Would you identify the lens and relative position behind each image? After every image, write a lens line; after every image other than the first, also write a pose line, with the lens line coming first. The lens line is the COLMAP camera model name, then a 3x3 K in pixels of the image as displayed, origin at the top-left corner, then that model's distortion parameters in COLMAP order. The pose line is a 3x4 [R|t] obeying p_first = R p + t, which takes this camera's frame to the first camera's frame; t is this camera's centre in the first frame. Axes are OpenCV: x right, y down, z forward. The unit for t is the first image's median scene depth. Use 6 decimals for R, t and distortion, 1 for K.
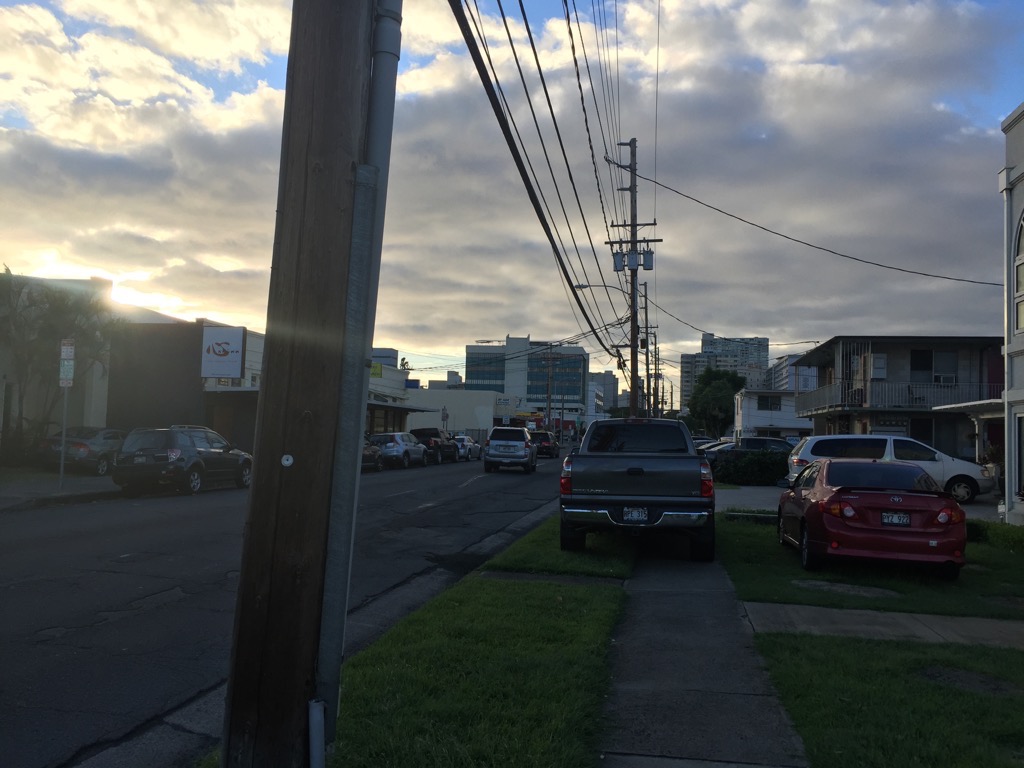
lens RADIAL K [[874.7, 0, 512.0], [0, 874.7, 384.0], [0, 0, 1]] dist [-0.002350, -0.003176]
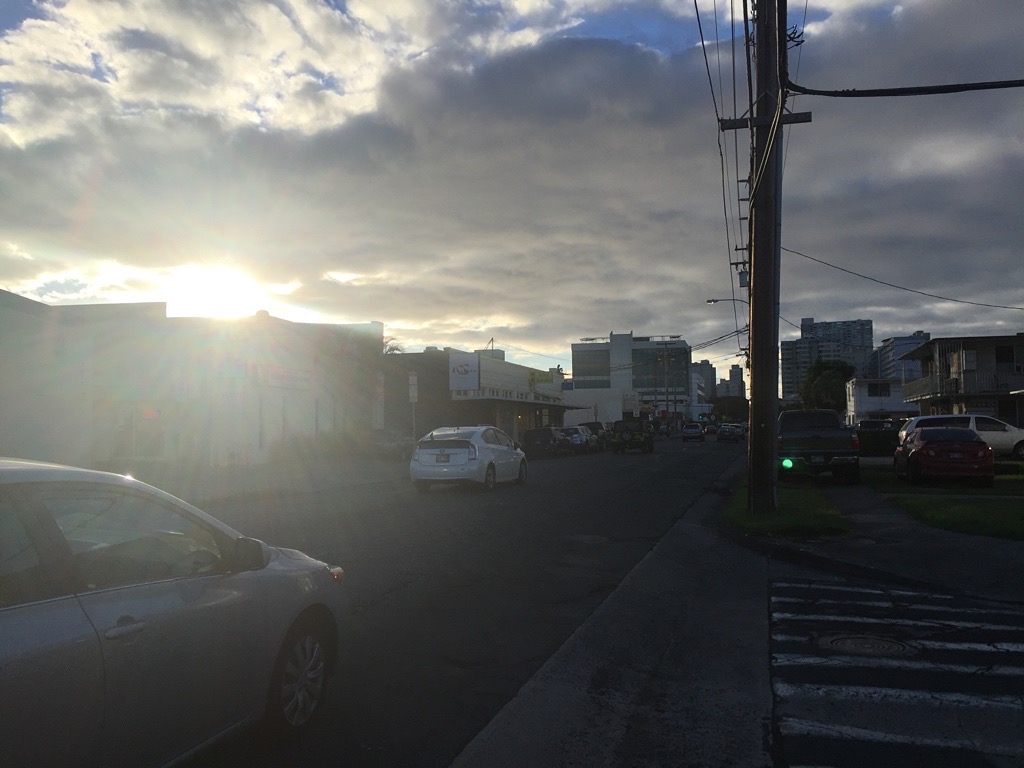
lens RADIAL K [[867.3, 0, 487.7], [0, 867.3, 363.1], [0, 0, 1]] dist [-0.006215, -0.009517]
pose [[0.990145, -0.043410, -0.133151, -0.051752], [0.040850, 0.998925, -0.021897, -0.008463], [0.133958, 0.016242, 0.990854, -0.163981]]
